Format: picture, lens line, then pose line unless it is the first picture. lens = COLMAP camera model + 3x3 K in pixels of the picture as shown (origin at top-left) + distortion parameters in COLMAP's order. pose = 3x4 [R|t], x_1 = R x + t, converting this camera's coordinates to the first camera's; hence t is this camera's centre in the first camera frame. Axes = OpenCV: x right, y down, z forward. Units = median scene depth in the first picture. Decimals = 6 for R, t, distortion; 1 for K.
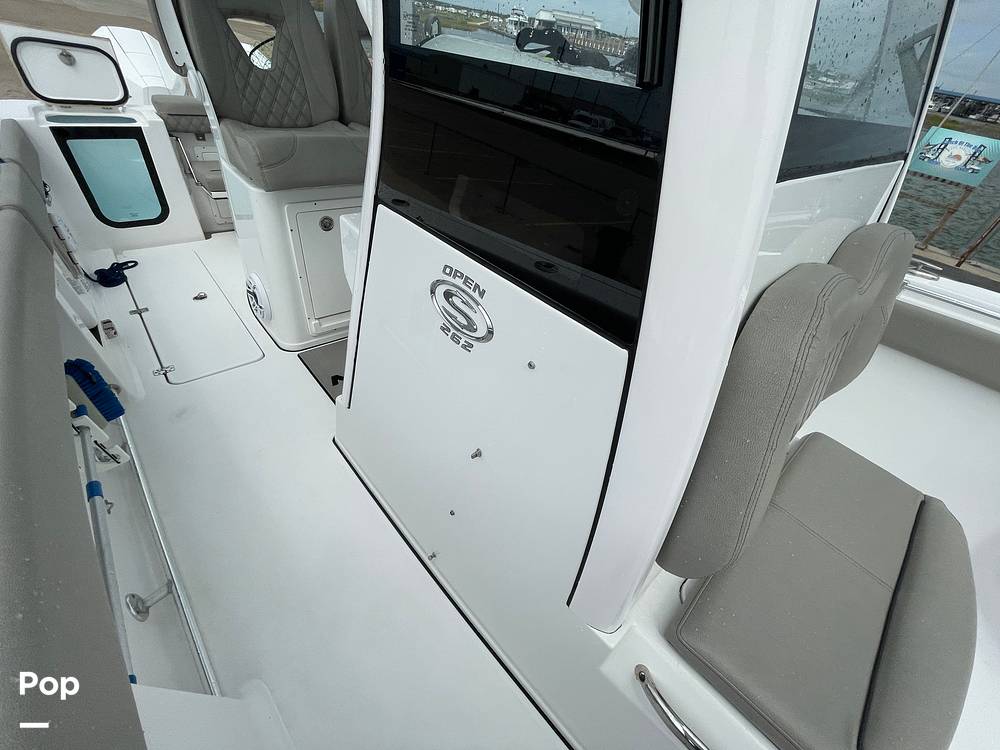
lens RADIAL K [[402.6, 0, 500.0], [0, 402.6, 375.0], [0, 0, 1]] dist [0.012821, -0.006174]
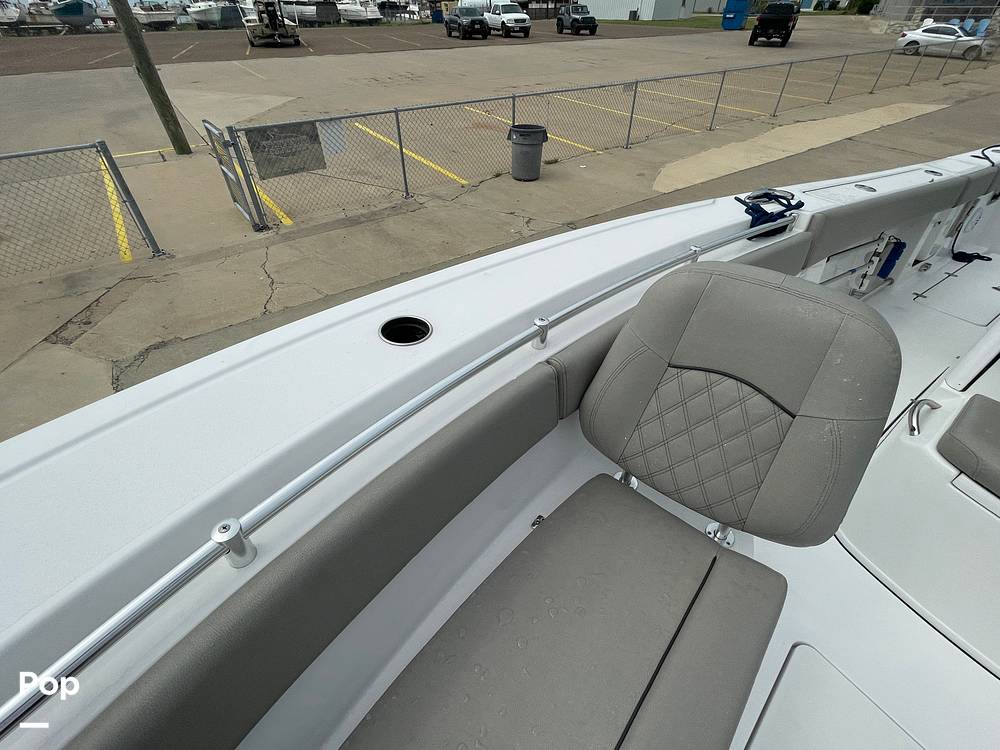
lens RADIAL K [[452.6, 0, 504.3], [0, 452.6, 379.3], [0, 0, 1]] dist [-0.015229, 0.008733]
pose [[-0.116573, 0.526191, -0.842338, 0.168365], [-0.660236, 0.592532, 0.461513, 0.071692], [0.741956, 0.609942, 0.278337, -0.083281]]
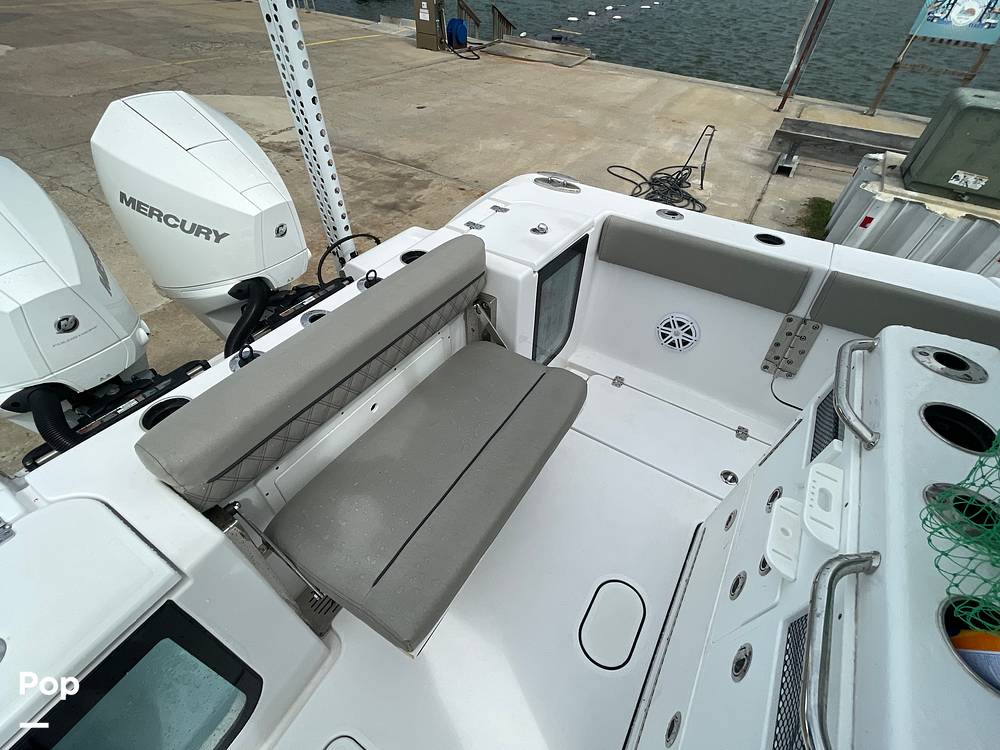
lens RADIAL K [[445.2, 0, 502.0], [0, 445.2, 377.3], [0, 0, 1]] dist [-0.000518, -0.001213]
pose [[0.954653, -0.272627, 0.119637, -0.147456], [0.257441, 0.957748, 0.128233, -0.174362], [-0.149541, -0.091618, 0.984502, 0.153436]]
